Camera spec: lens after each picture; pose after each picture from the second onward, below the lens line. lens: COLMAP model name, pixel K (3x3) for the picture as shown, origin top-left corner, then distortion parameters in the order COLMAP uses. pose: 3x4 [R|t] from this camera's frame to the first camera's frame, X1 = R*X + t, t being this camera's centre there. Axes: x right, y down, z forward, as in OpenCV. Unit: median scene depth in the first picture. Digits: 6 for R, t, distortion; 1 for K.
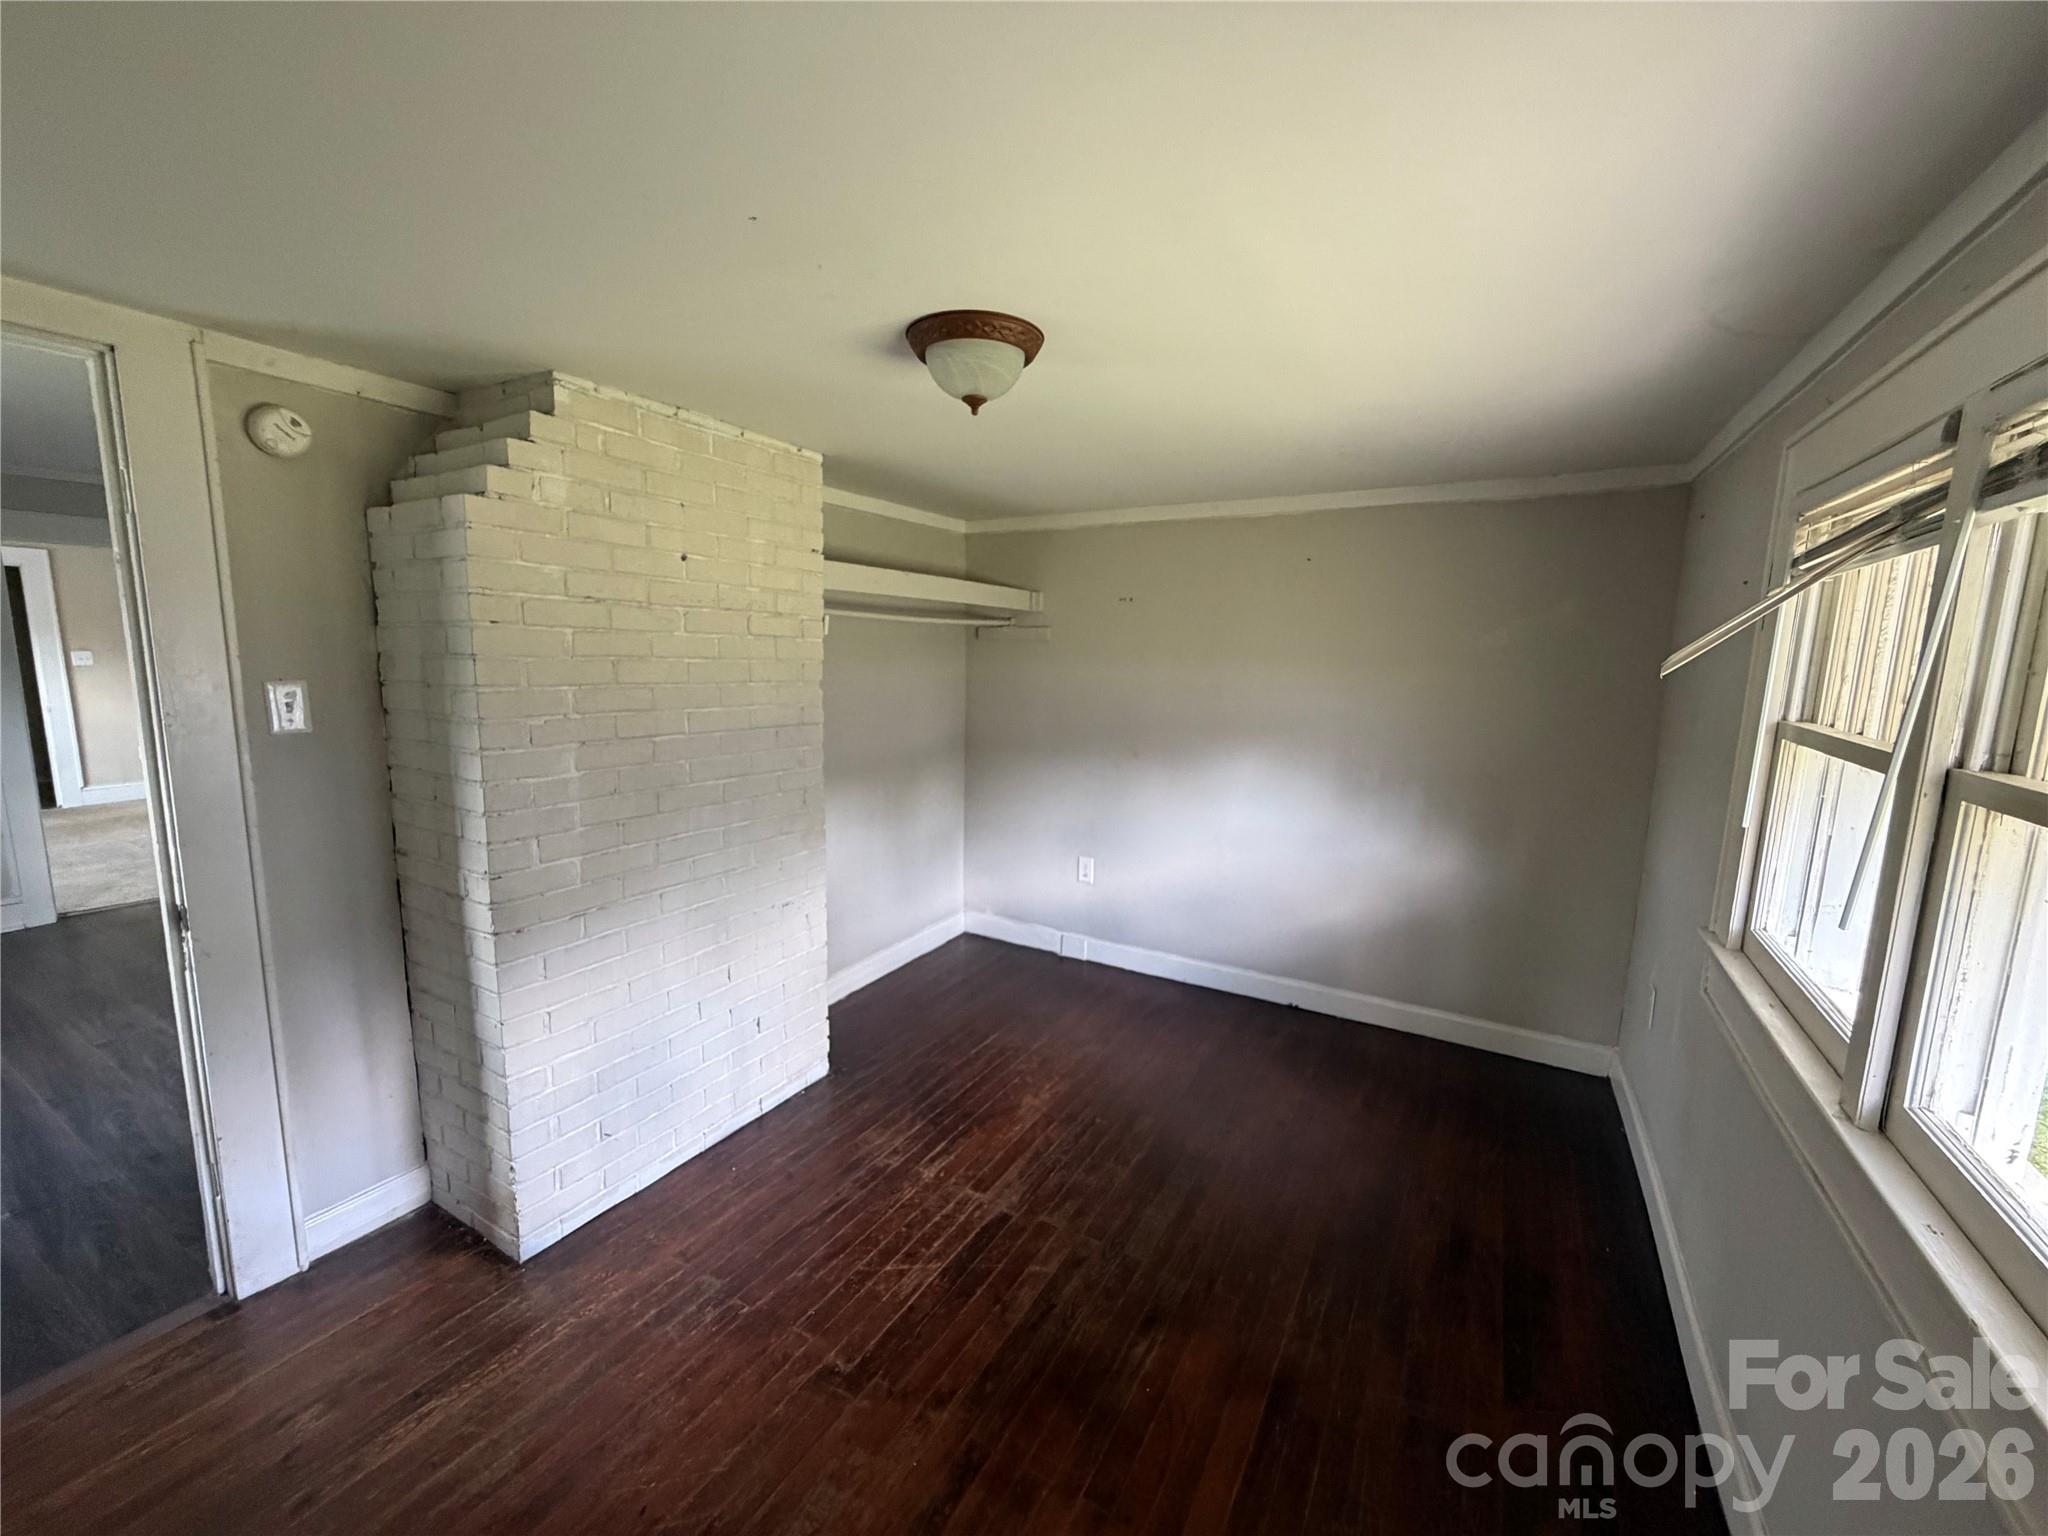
lens RADIAL K [[817.3, 0, 1019.9], [0, 817.3, 767.6], [0, 0, 1]] dist [-0.004627, 0.000067]
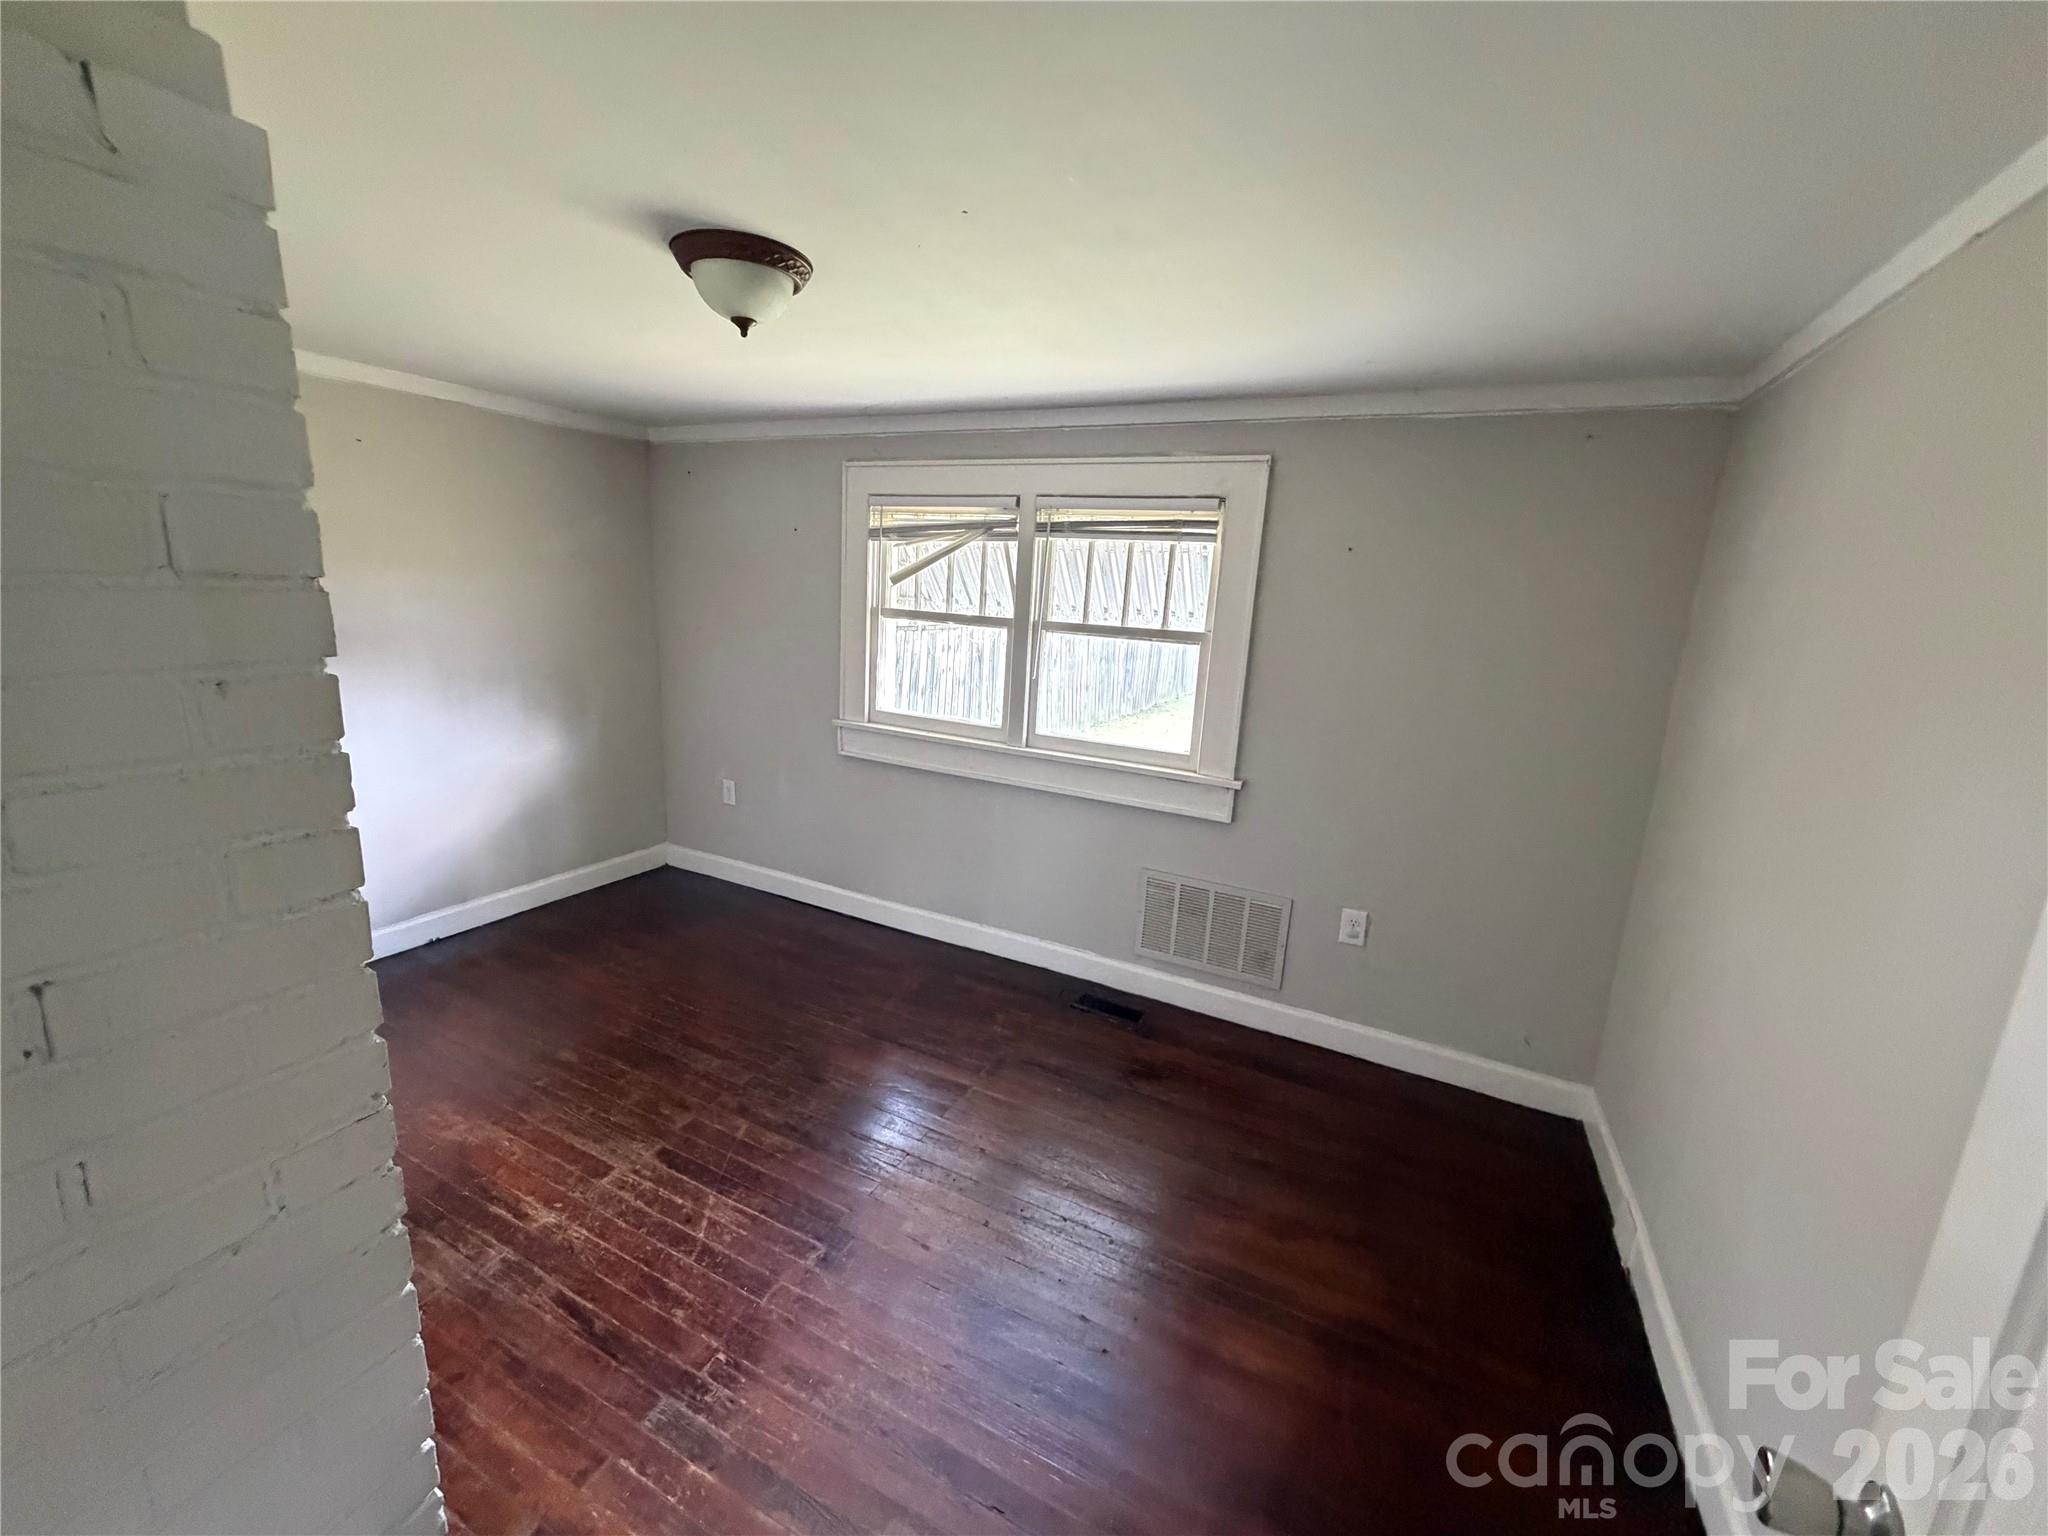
lens RADIAL K [[817.3, 0, 1017.1], [0, 817.3, 765.6], [0, 0, 1]] dist [-0.004627, 0.000067]
pose [[-0.064082, -0.233078, 0.970344, -0.945476], [0.092832, 0.966735, 0.238341, -0.101658], [-0.993617, 0.105352, -0.040313, 0.597157]]
